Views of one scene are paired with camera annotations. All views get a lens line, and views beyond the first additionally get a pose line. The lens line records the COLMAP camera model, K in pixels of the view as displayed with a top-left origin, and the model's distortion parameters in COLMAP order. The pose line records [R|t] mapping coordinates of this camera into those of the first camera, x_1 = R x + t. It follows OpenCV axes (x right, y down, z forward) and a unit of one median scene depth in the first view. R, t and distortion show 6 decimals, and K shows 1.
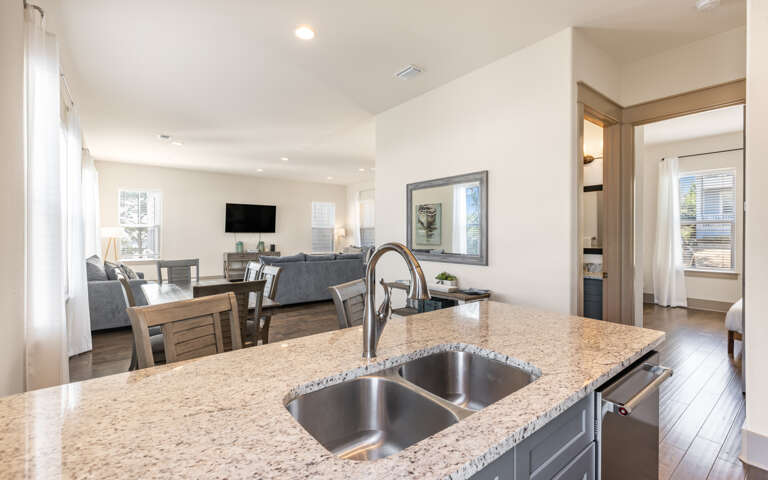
lens RADIAL K [[350.8, 0, 384.0], [0, 350.8, 240.0], [0, 0, 1]] dist [0.001557, 0.000050]
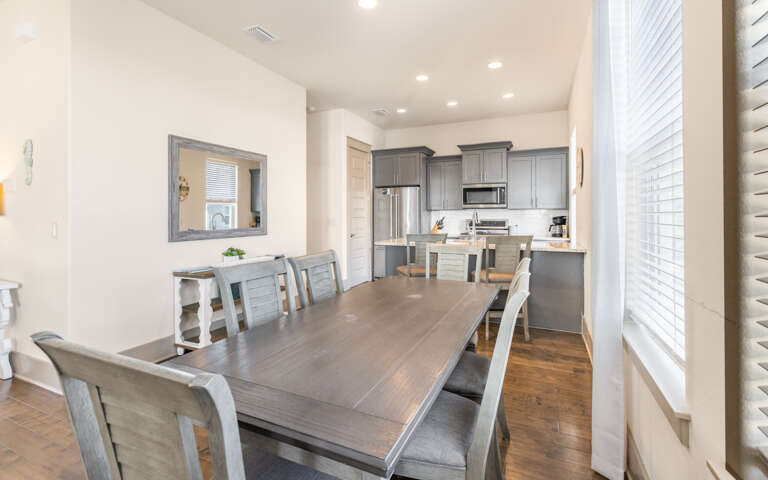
lens RADIAL K [[353.7, 0, 383.8], [0, 353.7, 211.7], [0, 0, 1]] dist [0.002090, 0.000086]
pose [[-0.457658, 0.006870, 0.889102, -0.825745], [0.011250, 0.999935, -0.001935, 0.000417], [-0.889057, 0.009117, -0.457706, 1.031973]]
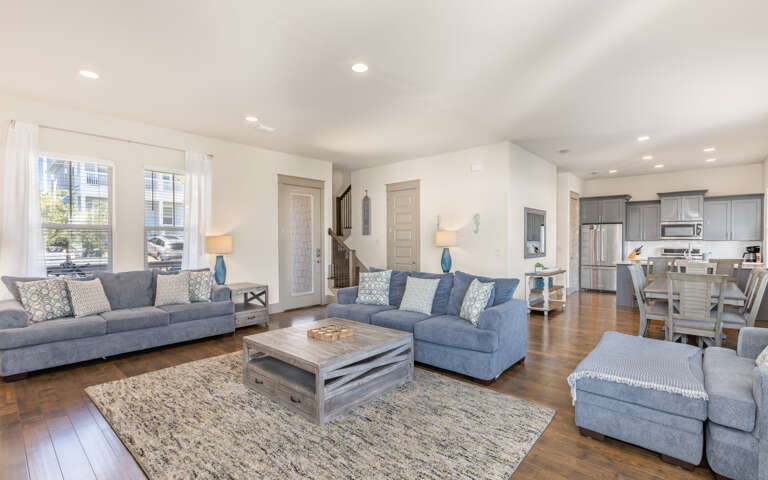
lens RADIAL K [[350.8, 0, 384.0], [0, 350.8, 240.0], [0, 0, 1]] dist [0.001557, 0.000050]
pose [[-0.163827, -0.003252, 0.986484, -1.381896], [0.012442, 0.999908, 0.005363, -0.042035], [-0.986411, 0.013153, -0.163772, 1.966163]]
